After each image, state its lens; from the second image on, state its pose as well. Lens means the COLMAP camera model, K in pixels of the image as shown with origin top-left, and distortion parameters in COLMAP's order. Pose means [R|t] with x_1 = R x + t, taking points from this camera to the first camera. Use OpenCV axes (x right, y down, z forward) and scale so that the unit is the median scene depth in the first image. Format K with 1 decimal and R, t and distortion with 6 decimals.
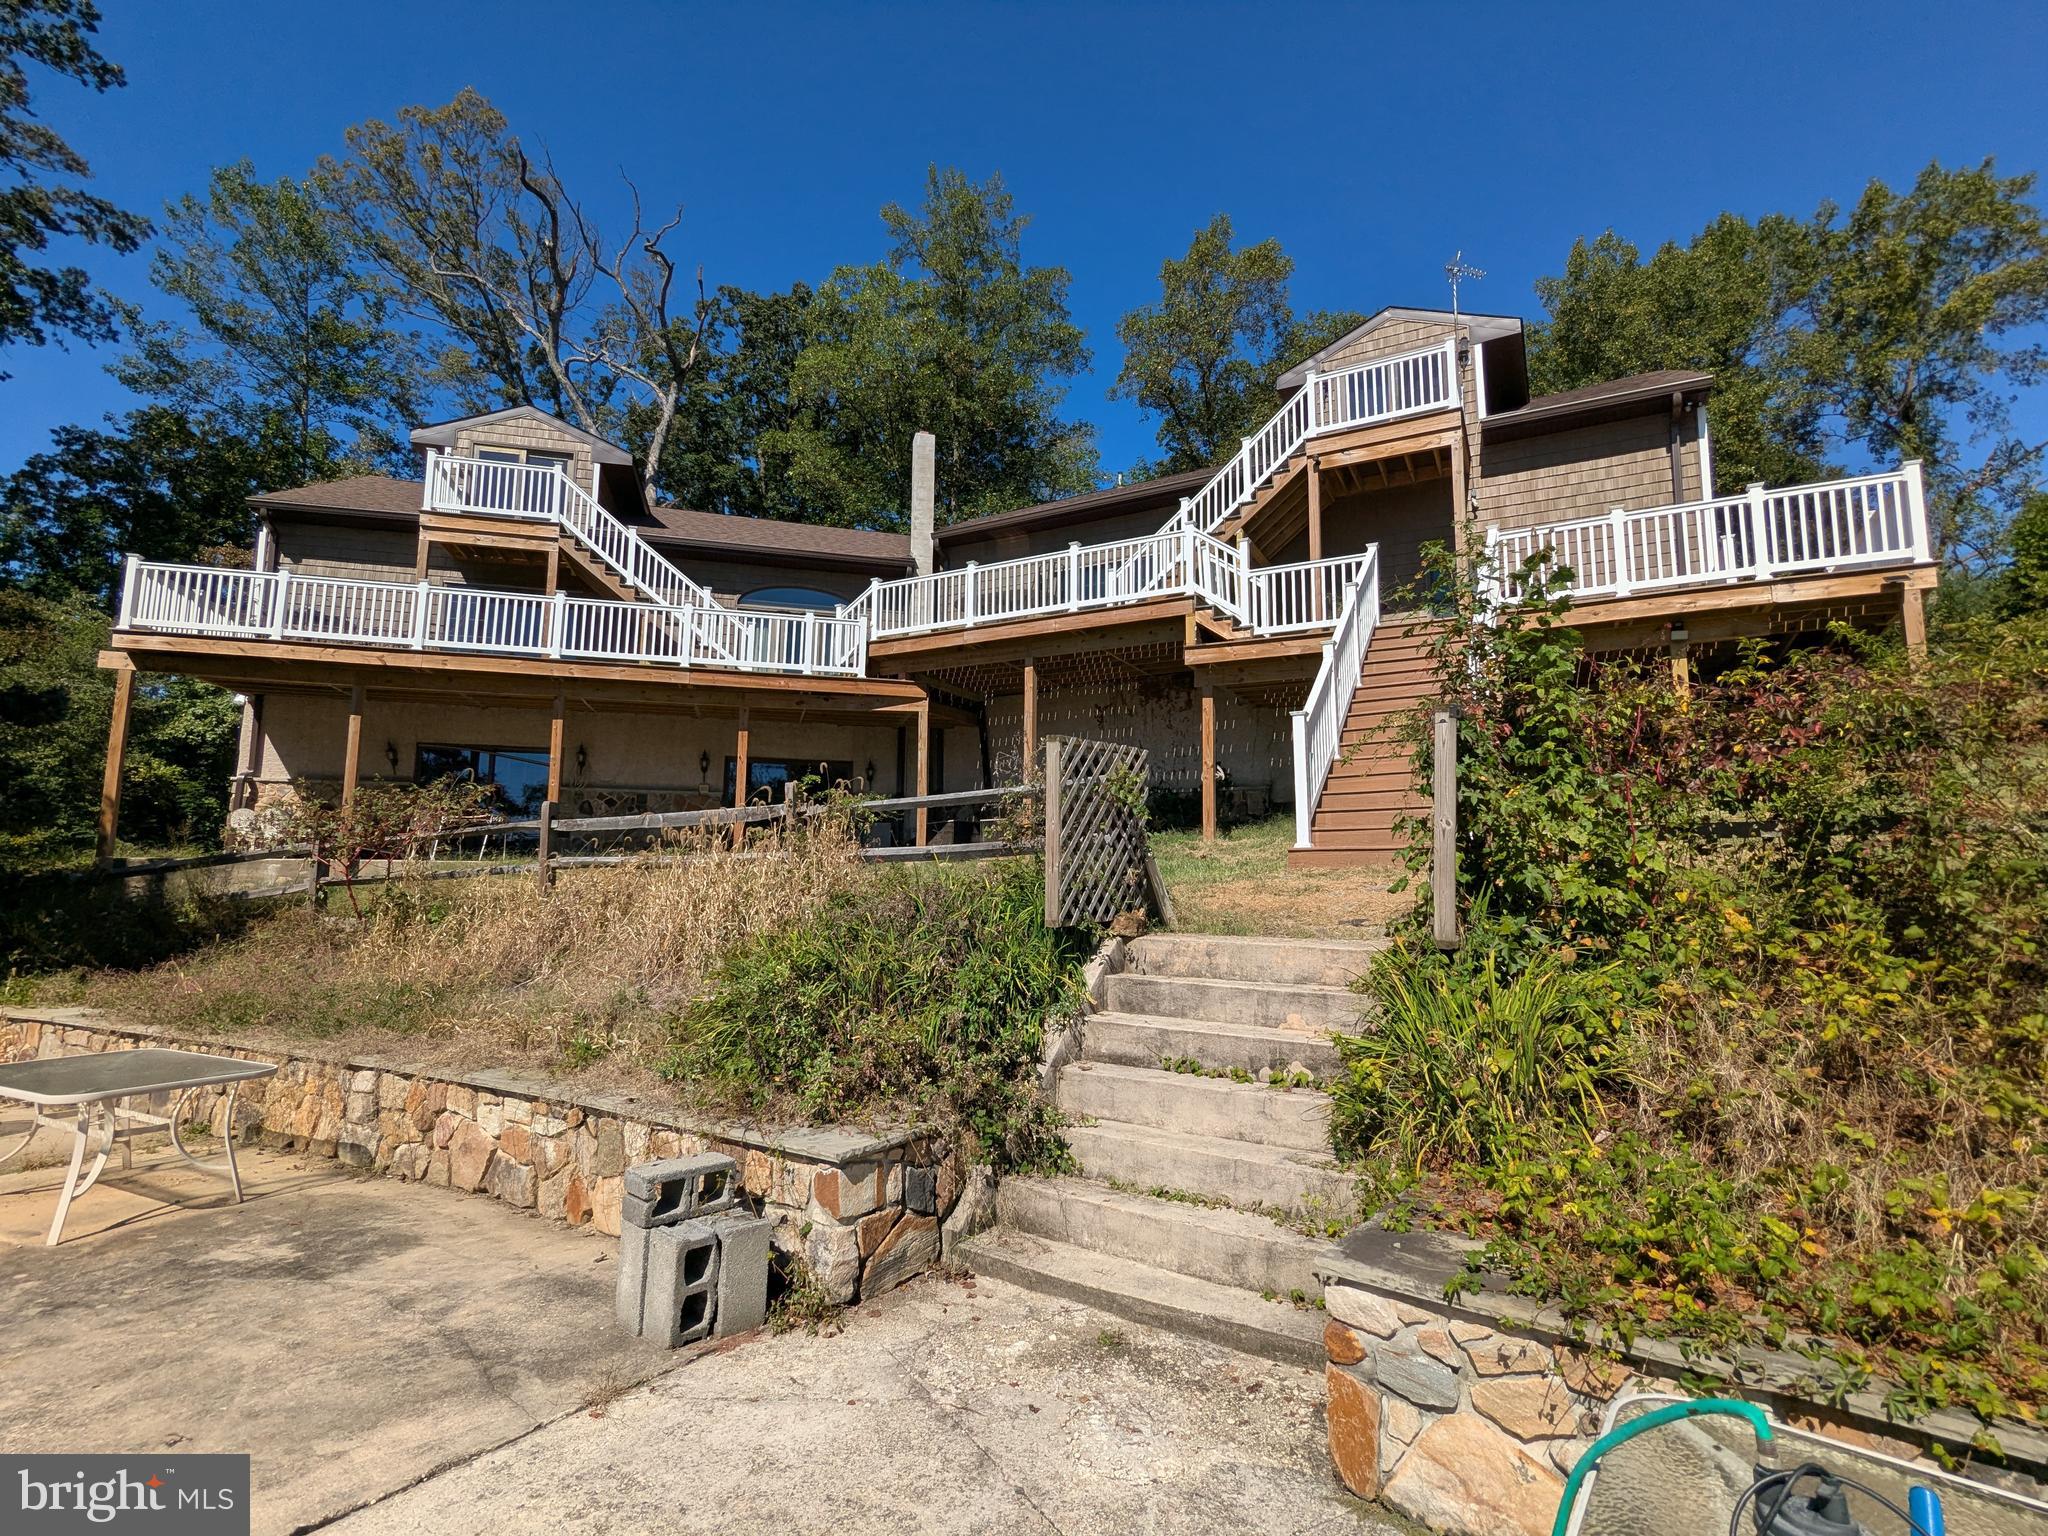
lens RADIAL K [[969.5, 0, 1023.6], [0, 969.5, 761.4], [0, 0, 1]] dist [0.002839, 0.004527]
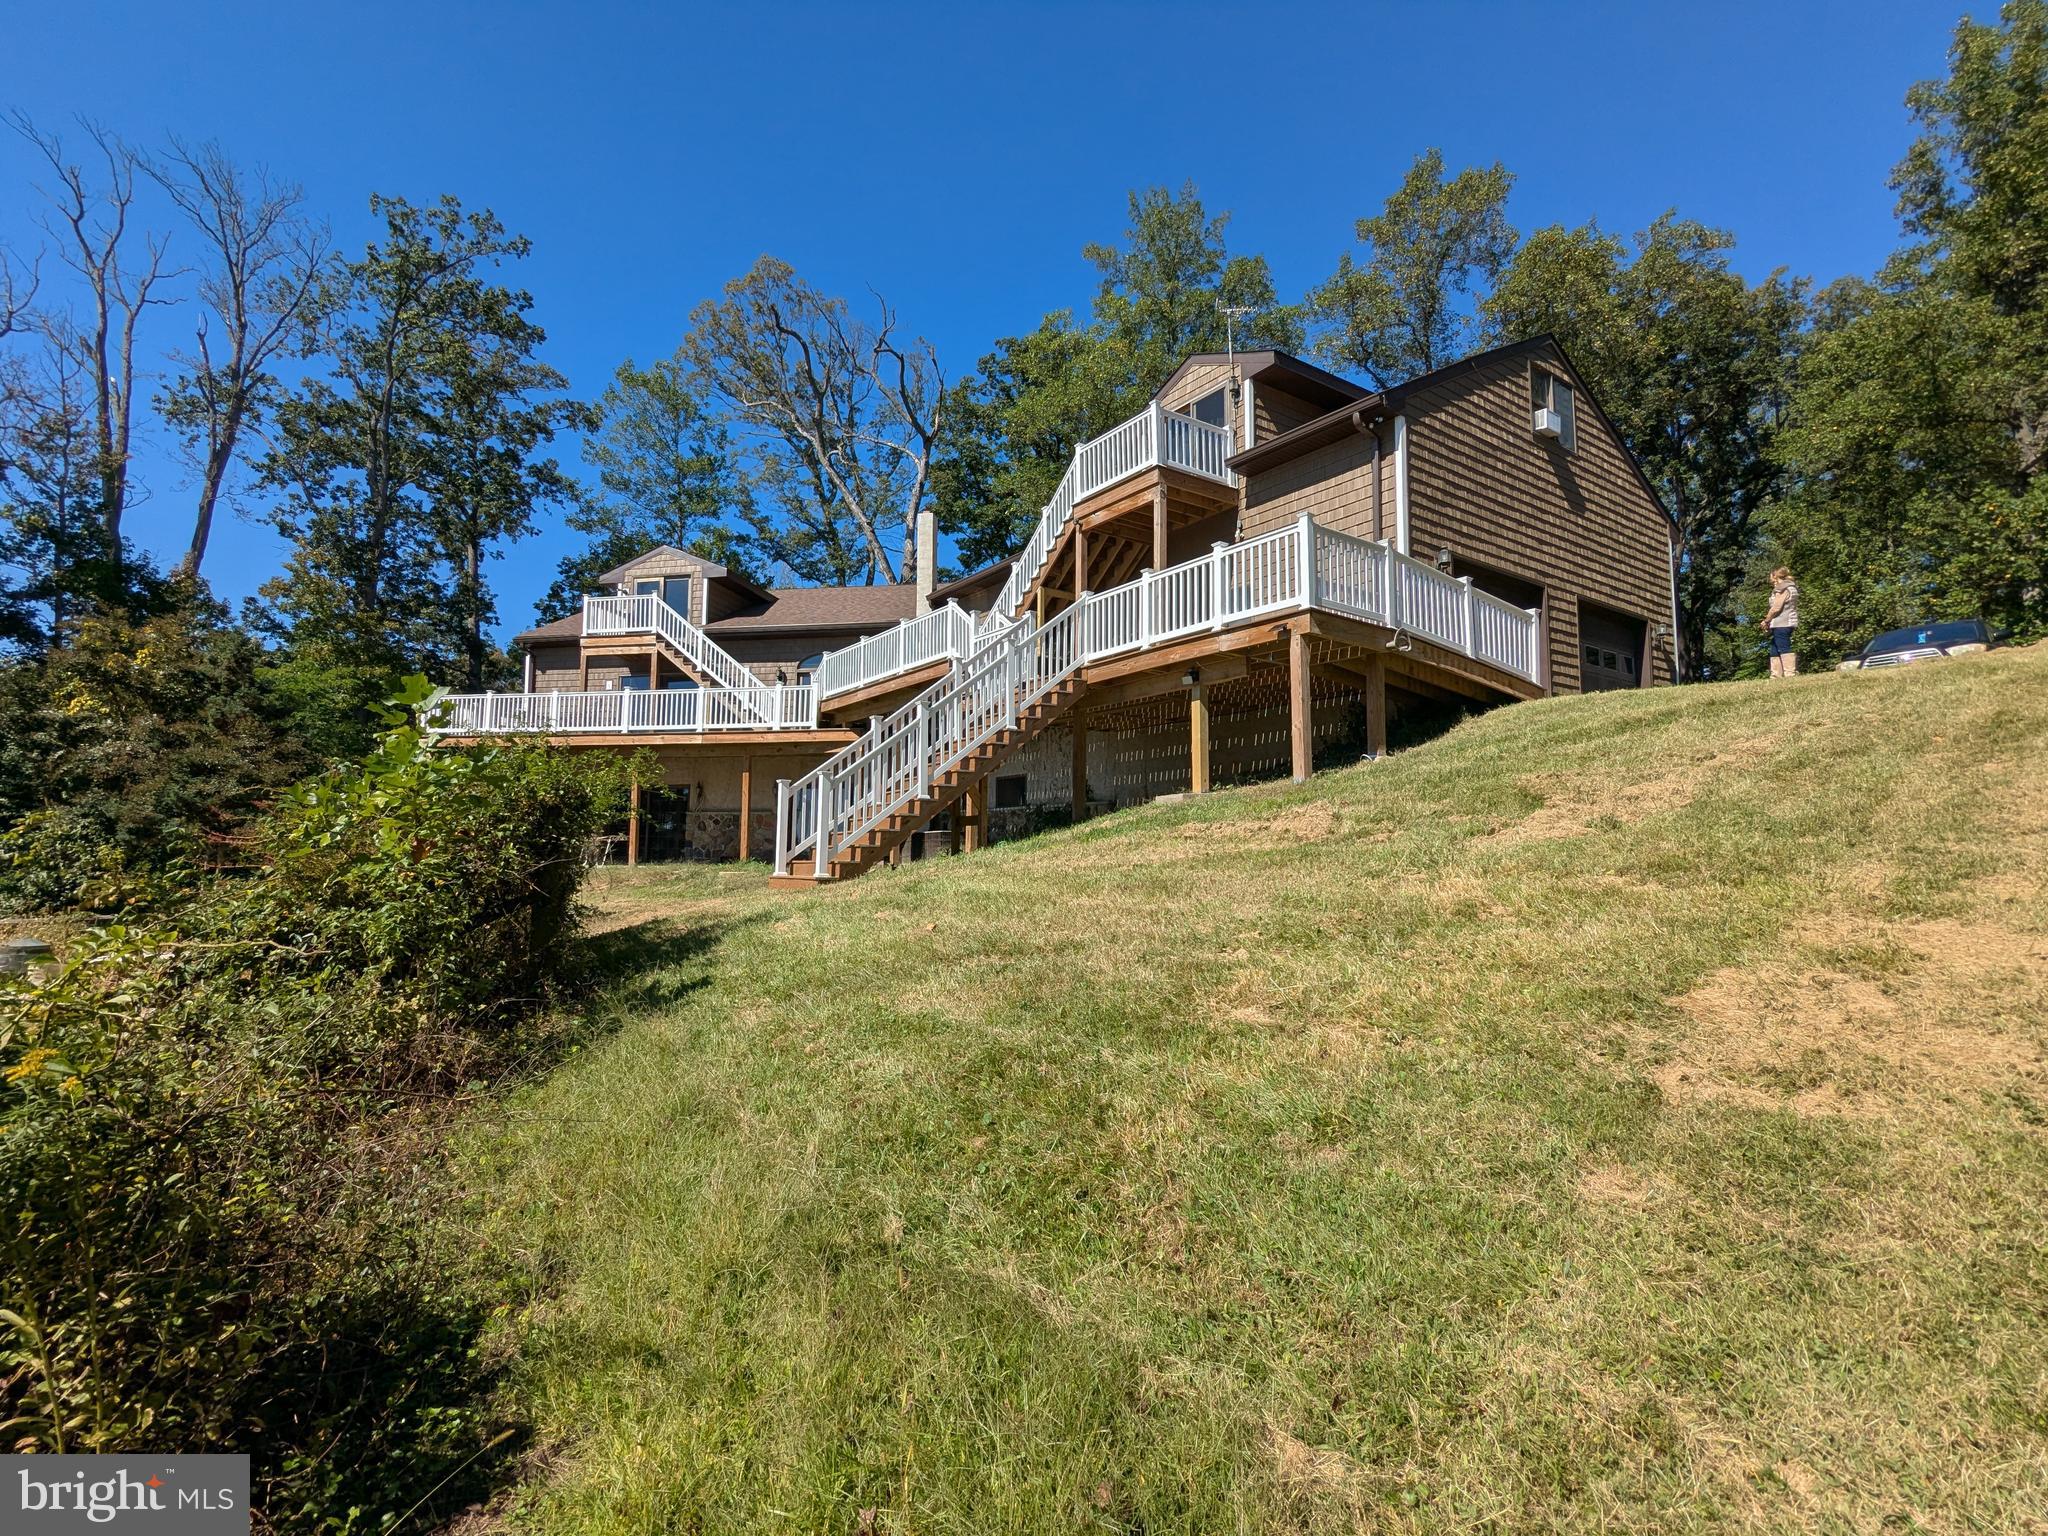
lens RADIAL K [[969.5, 0, 1024.7], [0, 969.5, 767.8], [0, 0, 1]] dist [0.002839, 0.004527]
pose [[0.897184, -0.045194, -0.439338, 0.704487], [0.058669, 0.998130, 0.017133, -0.040796], [0.437743, -0.041147, 0.898158, -0.073396]]
